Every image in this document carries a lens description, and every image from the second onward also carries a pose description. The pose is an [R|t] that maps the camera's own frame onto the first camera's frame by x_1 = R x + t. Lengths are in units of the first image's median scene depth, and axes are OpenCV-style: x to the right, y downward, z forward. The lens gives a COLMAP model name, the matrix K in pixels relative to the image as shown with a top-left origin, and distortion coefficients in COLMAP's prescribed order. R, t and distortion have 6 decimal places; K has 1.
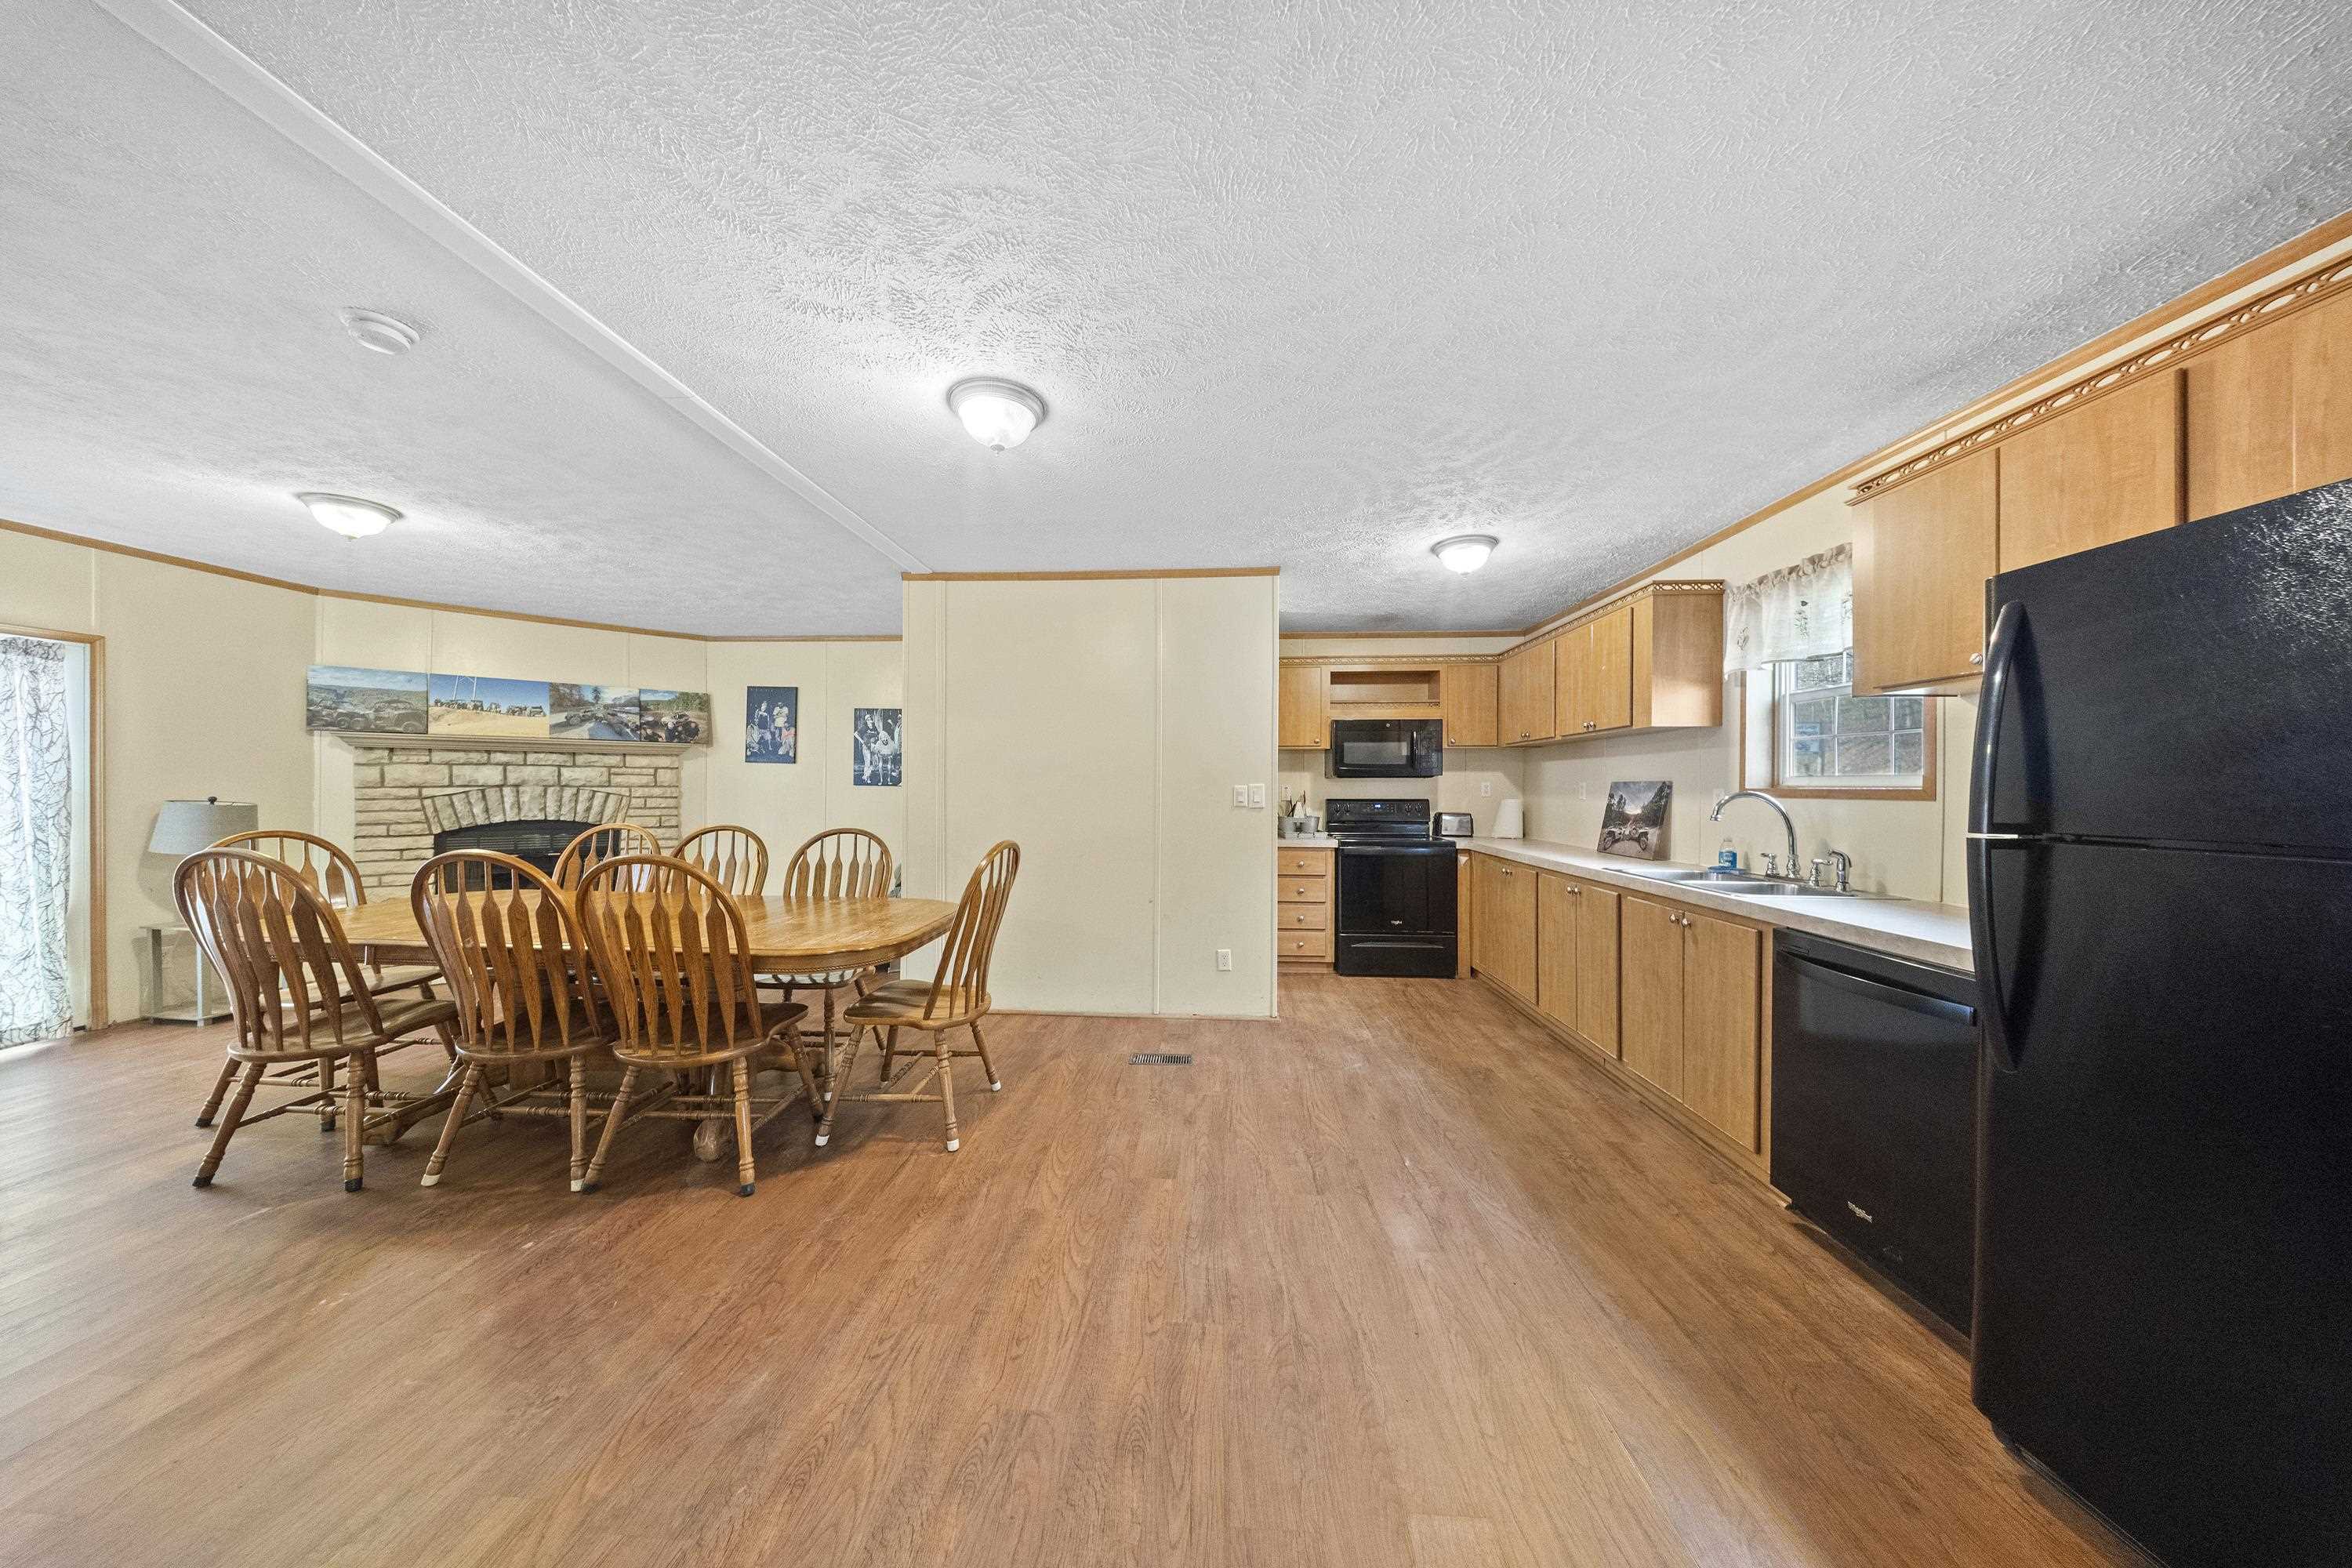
lens RADIAL K [[692.9, 0, 1168.1], [0, 692.9, 786.8], [0, 0, 1]] dist [-0.000612, -0.000001]
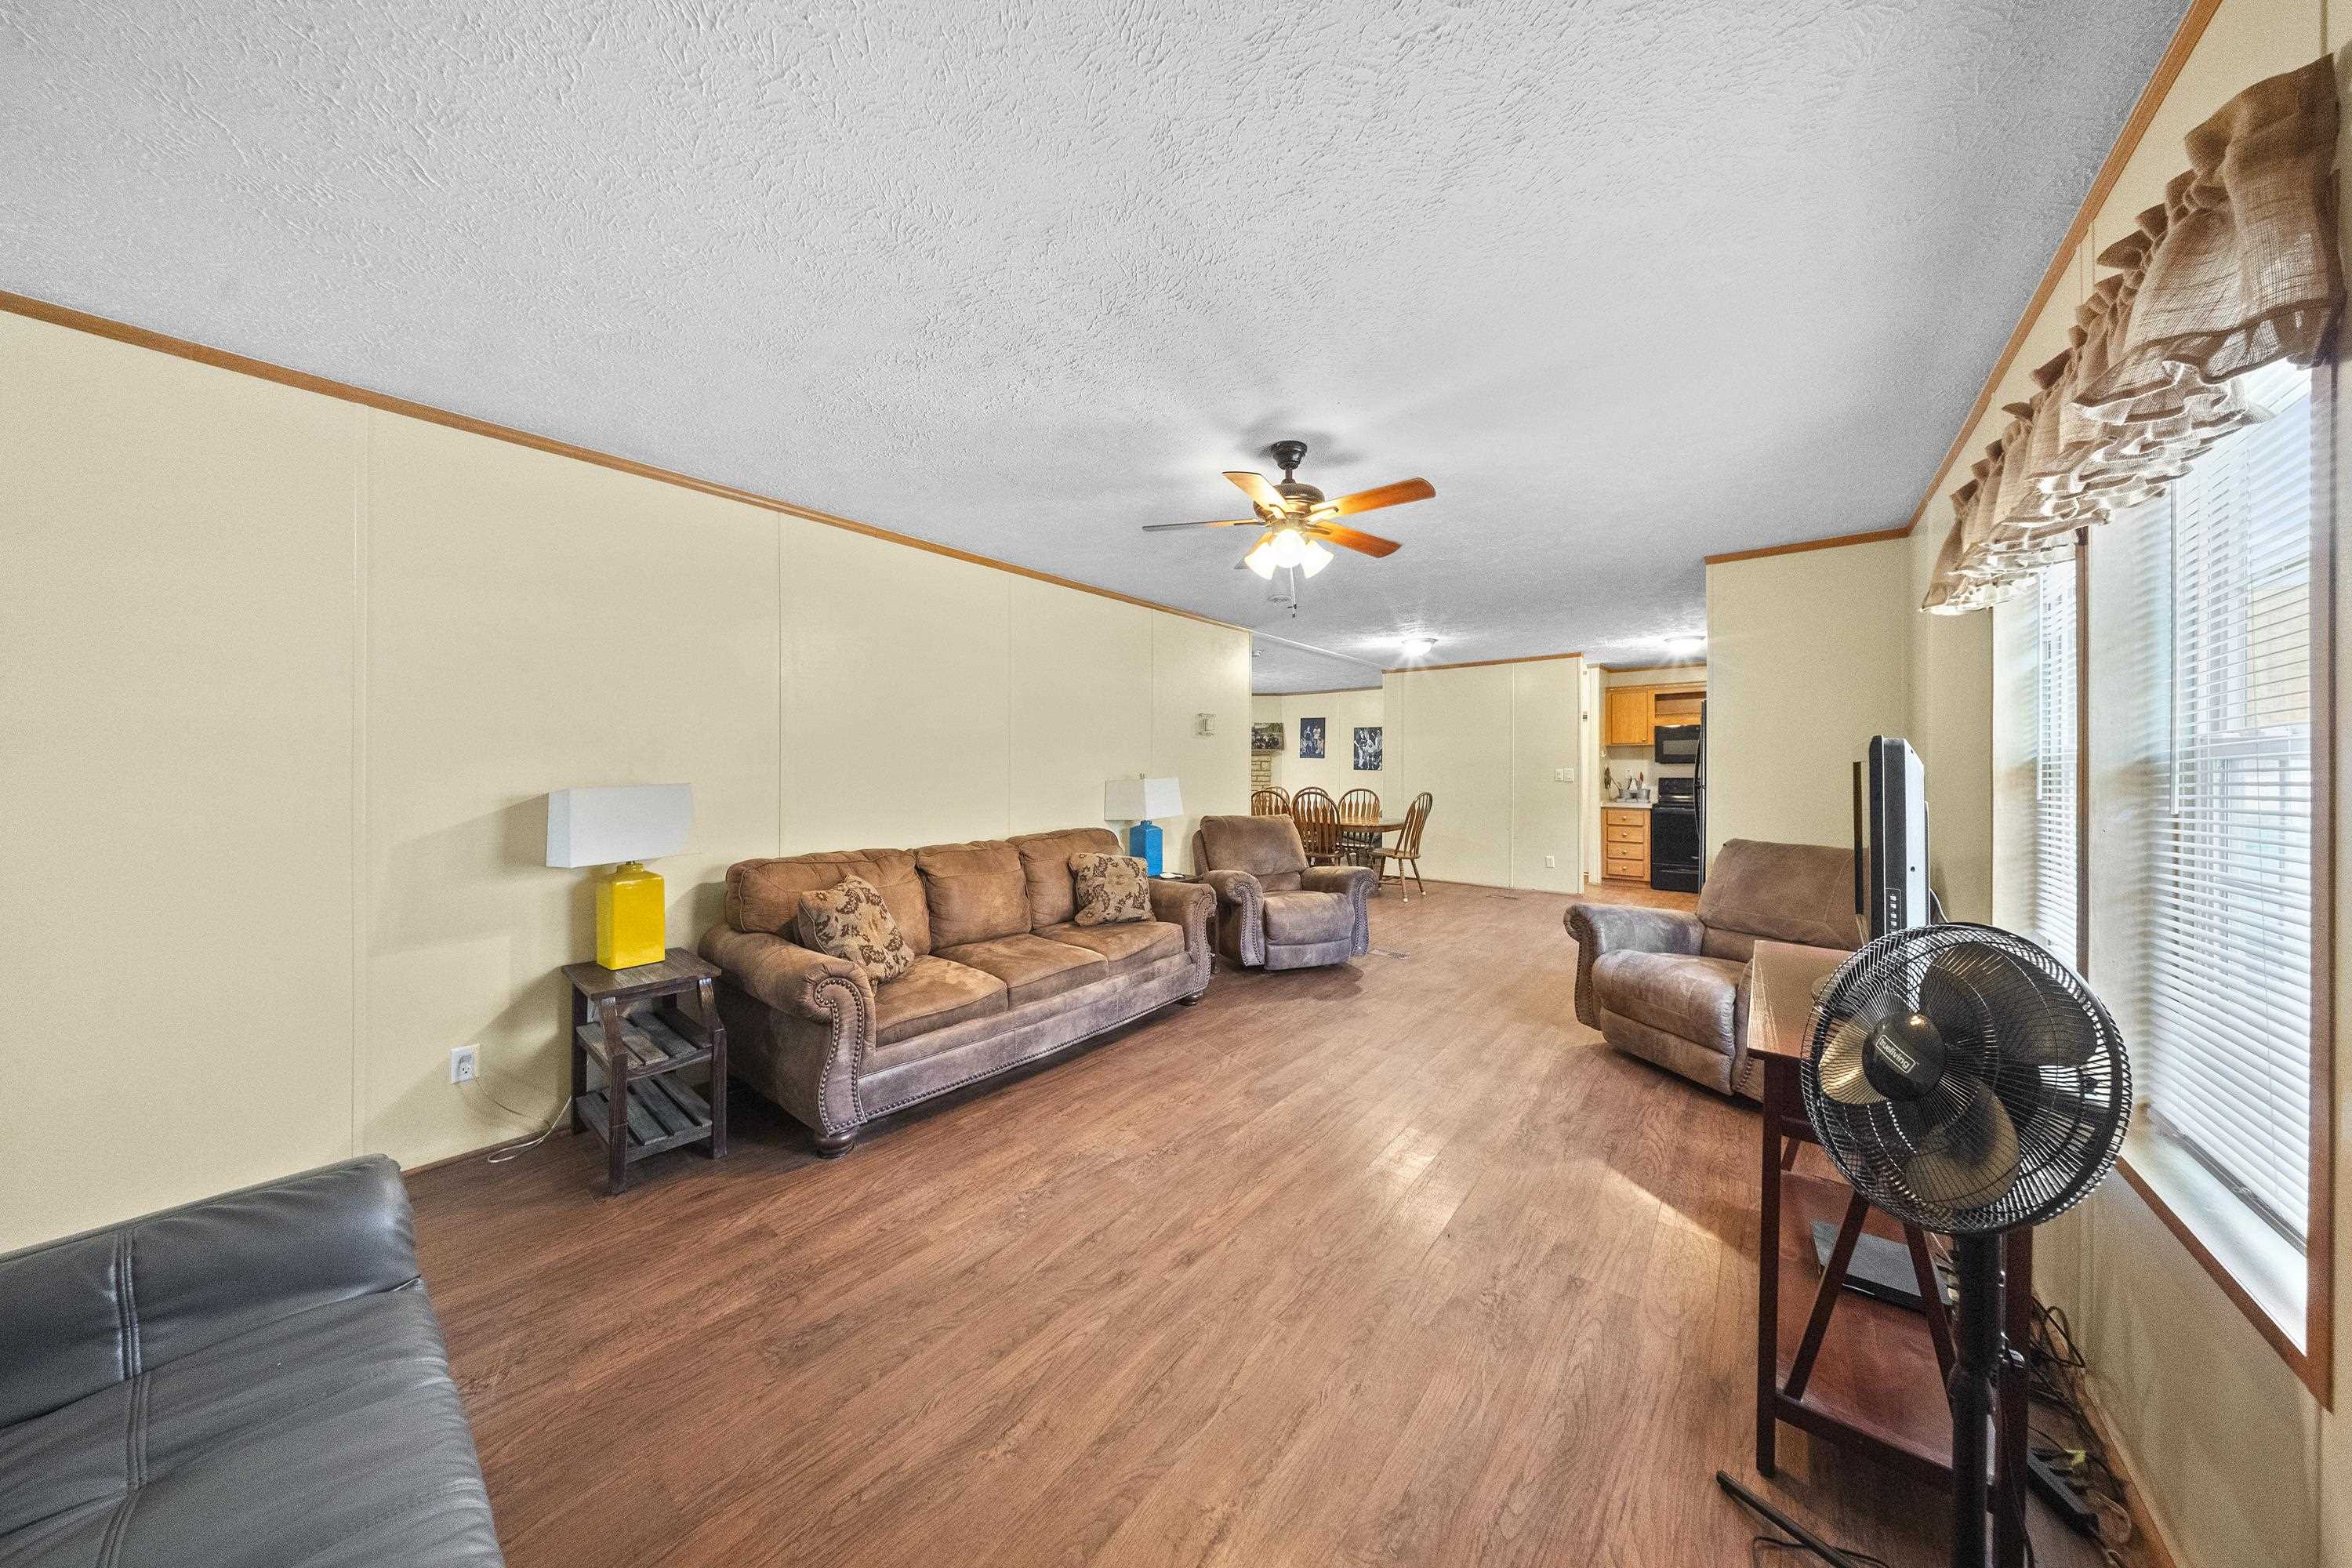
lens RADIAL K [[692.9, 0, 1168.1], [0, 692.9, 786.8], [0, 0, 1]] dist [-0.000612, -0.000001]
pose [[0.797330, 0.012207, -0.603420, 0.301196], [-0.000355, 0.999805, 0.019757, 0.008076], [0.603543, -0.015539, 0.797179, -0.871891]]
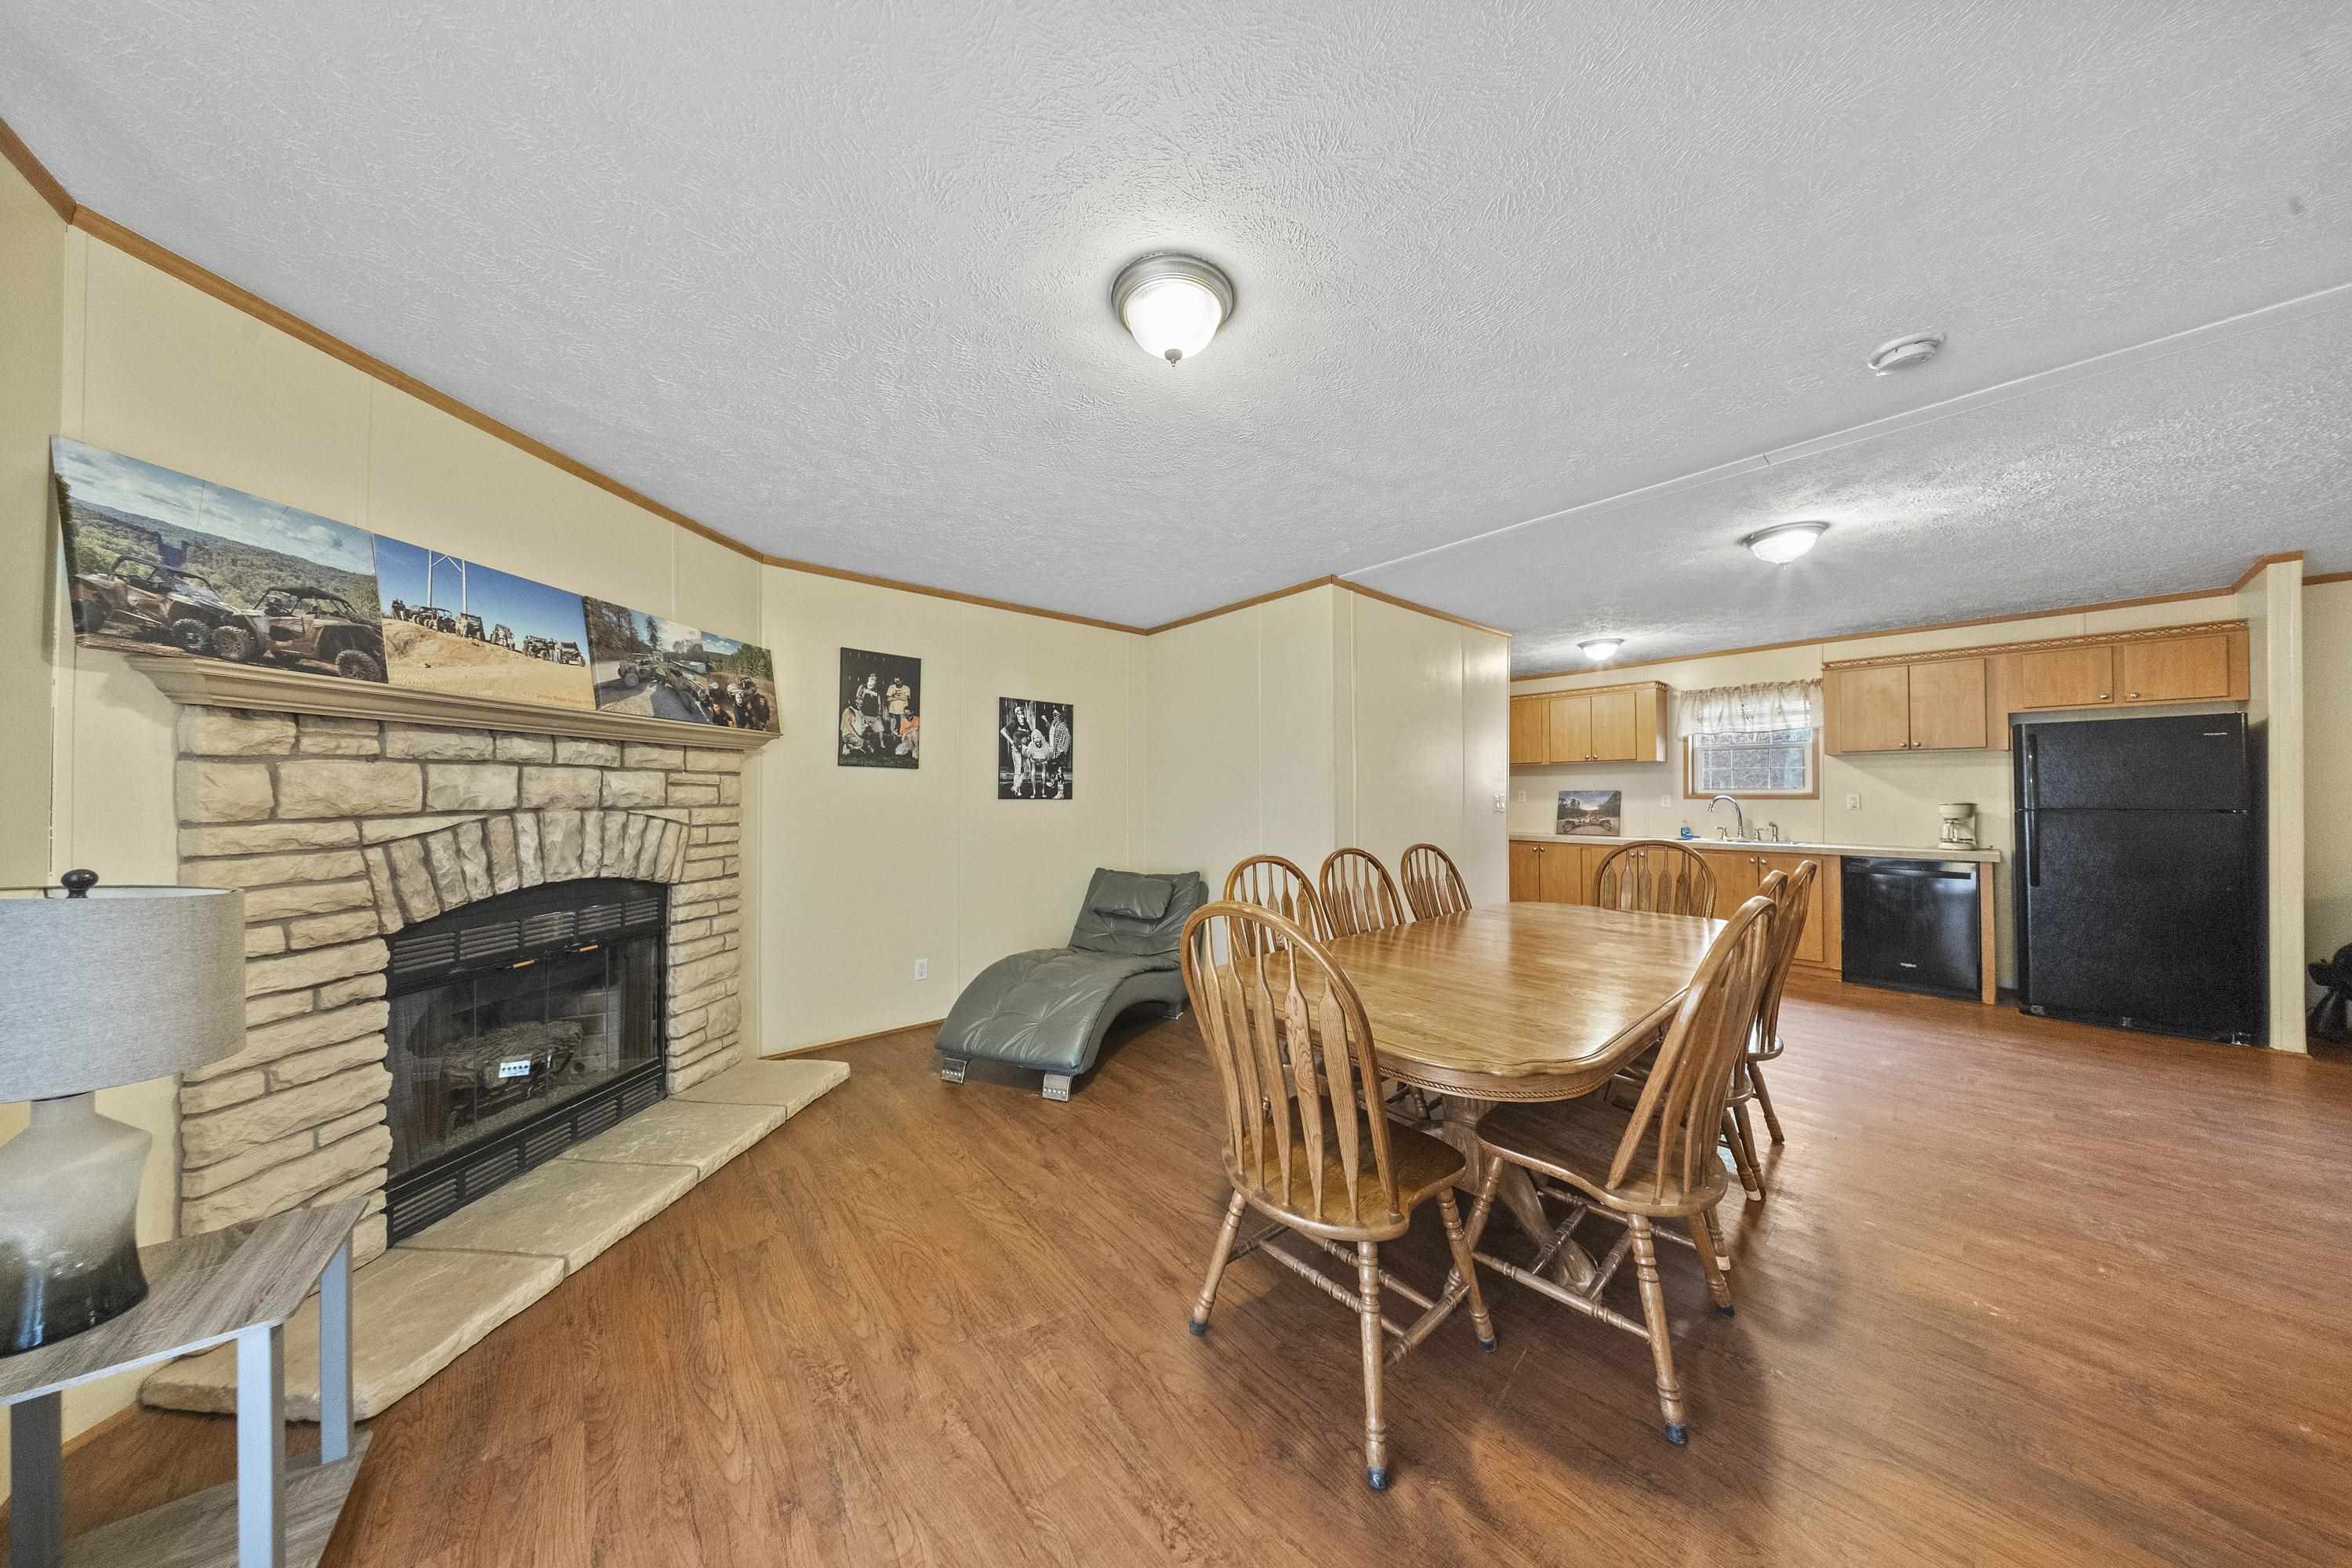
lens RADIAL K [[692.9, 0, 1168.1], [0, 692.9, 786.8], [0, 0, 1]] dist [-0.000612, -0.000001]
pose [[0.722964, -0.001041, 0.690884, -0.951608], [0.006988, 0.999959, -0.005806, -0.011226], [-0.690850, 0.009026, 0.722942, 0.372373]]
